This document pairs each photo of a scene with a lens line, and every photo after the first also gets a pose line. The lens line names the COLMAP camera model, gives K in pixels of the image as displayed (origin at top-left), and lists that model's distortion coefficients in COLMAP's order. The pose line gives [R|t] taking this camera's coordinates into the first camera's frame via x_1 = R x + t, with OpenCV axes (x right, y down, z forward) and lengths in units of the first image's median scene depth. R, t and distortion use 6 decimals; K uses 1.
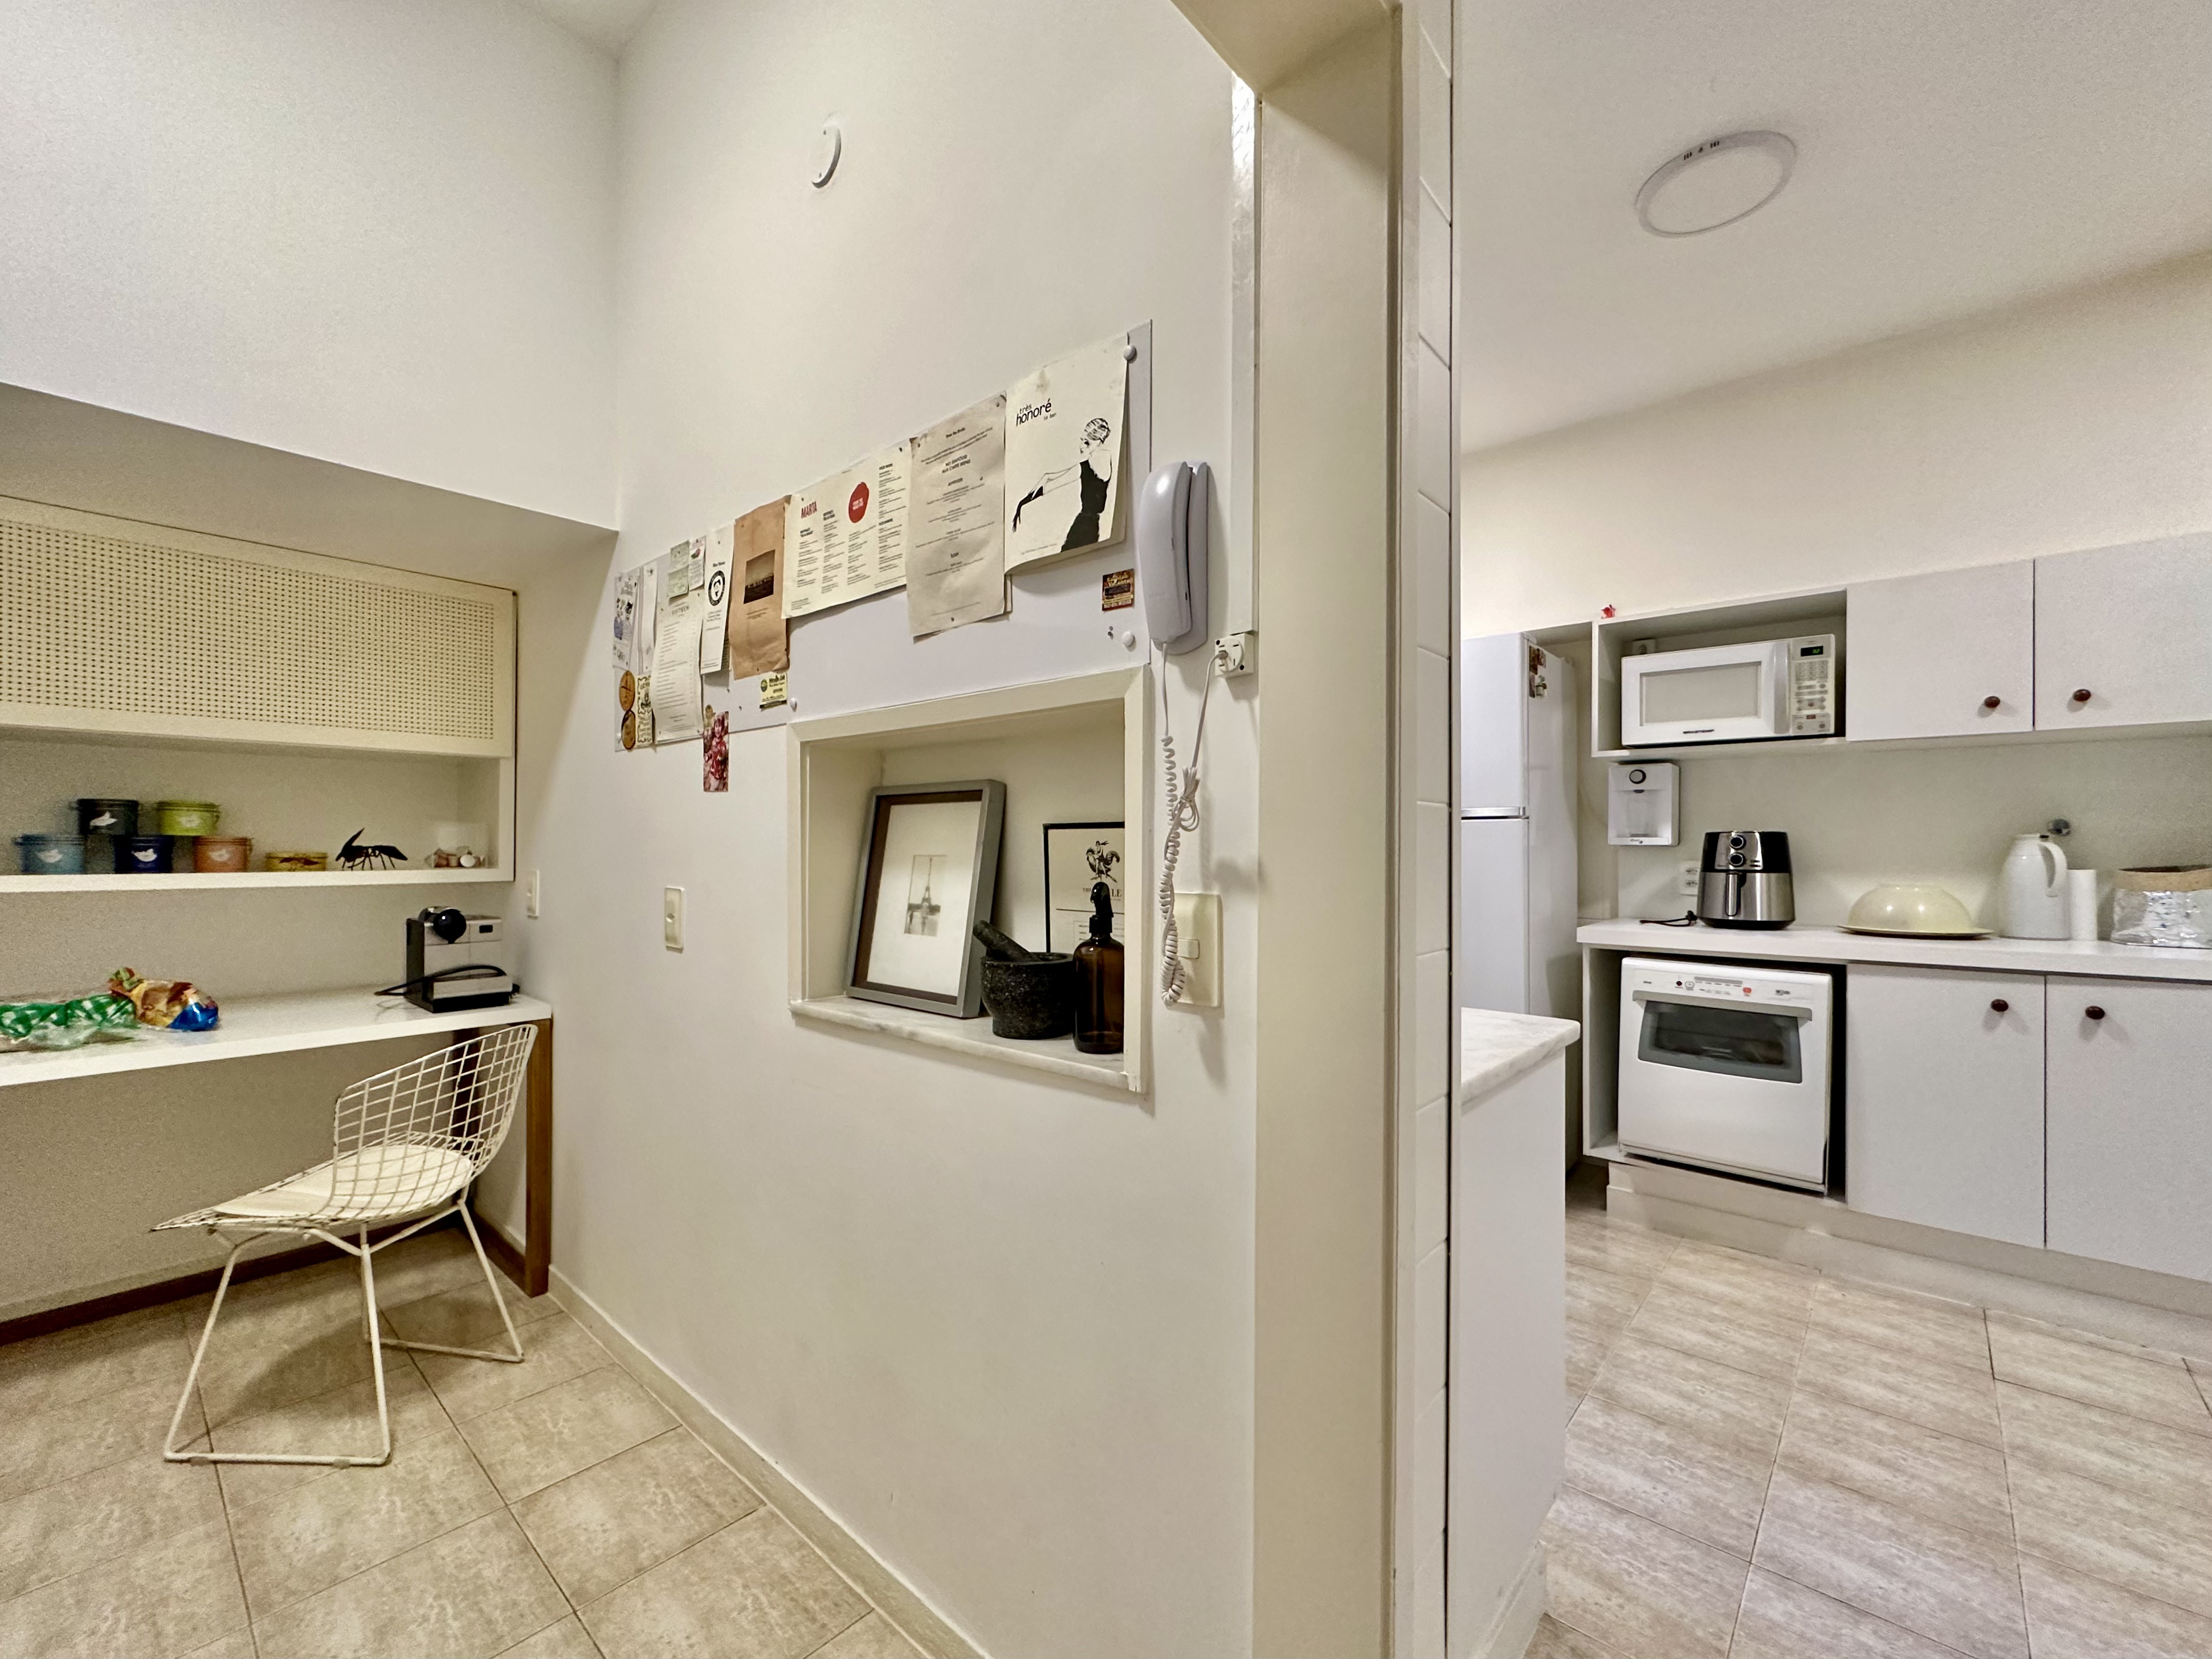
lens RADIAL K [[900.1, 0, 1104.6], [0, 900.1, 849.6], [0, 0, 1]] dist [-0.001451, -0.000136]
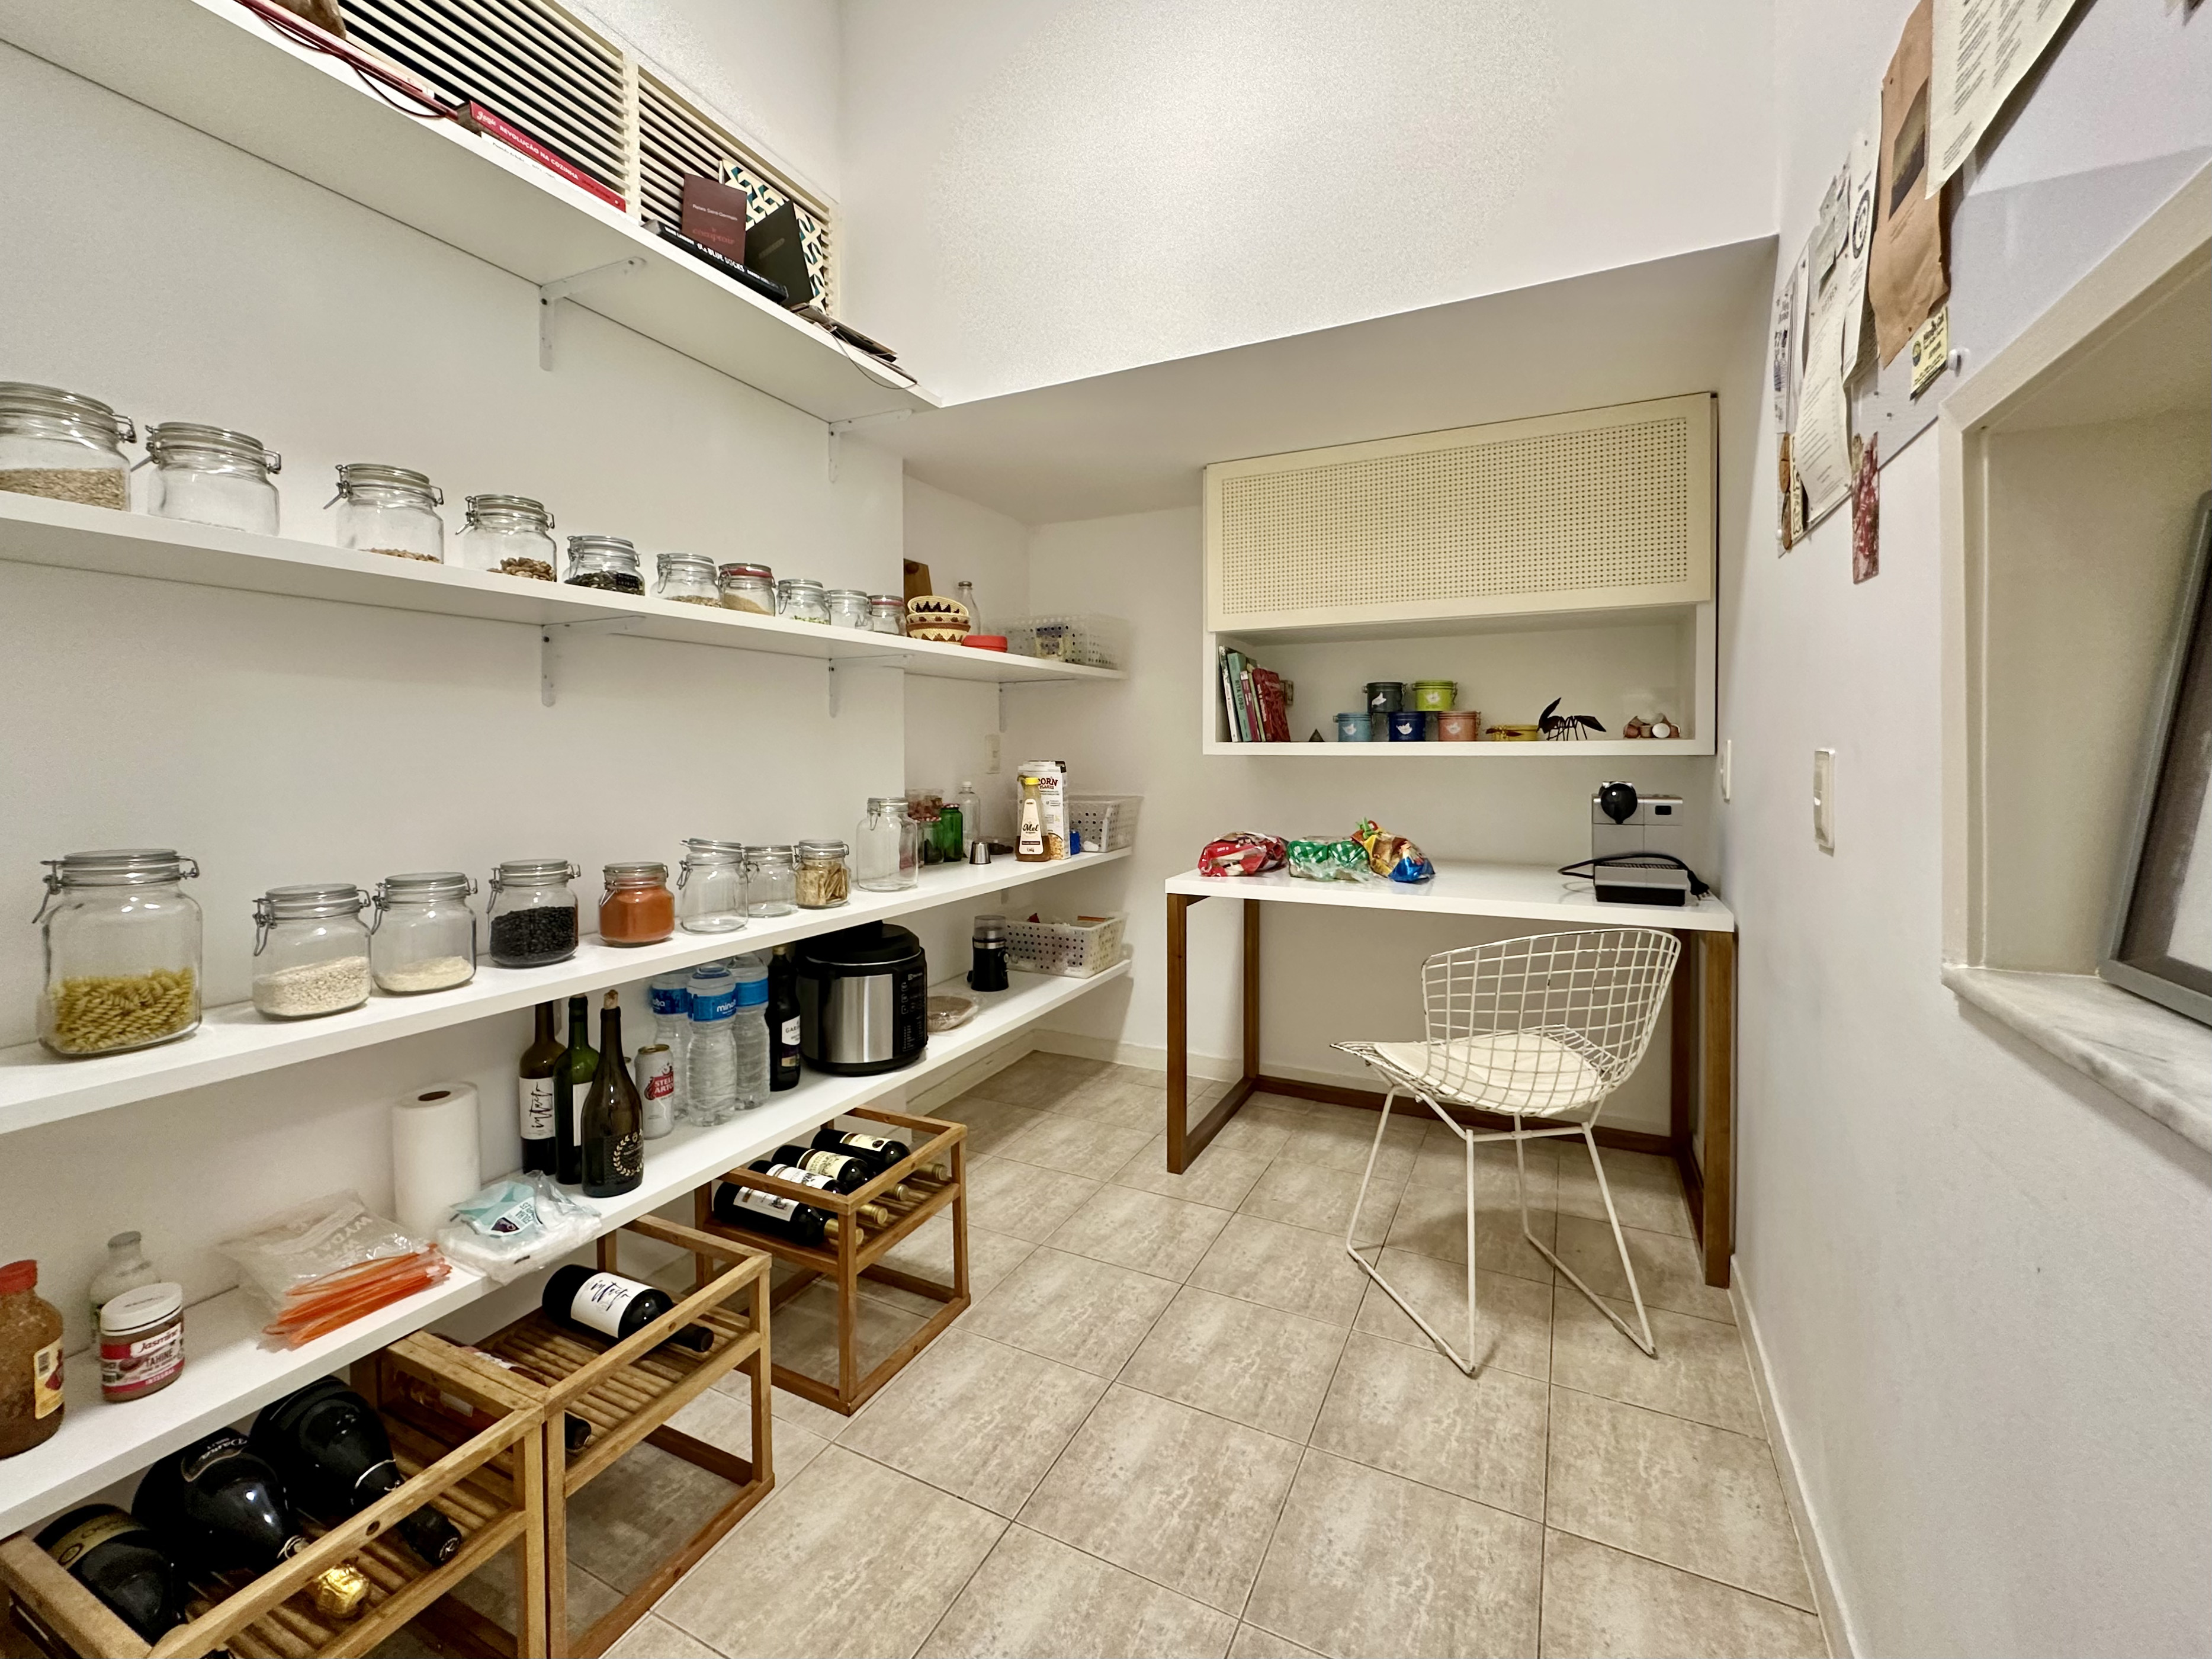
lens RADIAL K [[956.6, 0, 1097.2], [0, 956.6, 761.6], [0, 0, 1]] dist [-0.000407, 0.000032]
pose [[0.258198, 0.007559, -0.966062, 0.031727], [0.004676, 0.999948, 0.009074, 0.039951], [0.966081, -0.006860, 0.258150, 0.326269]]
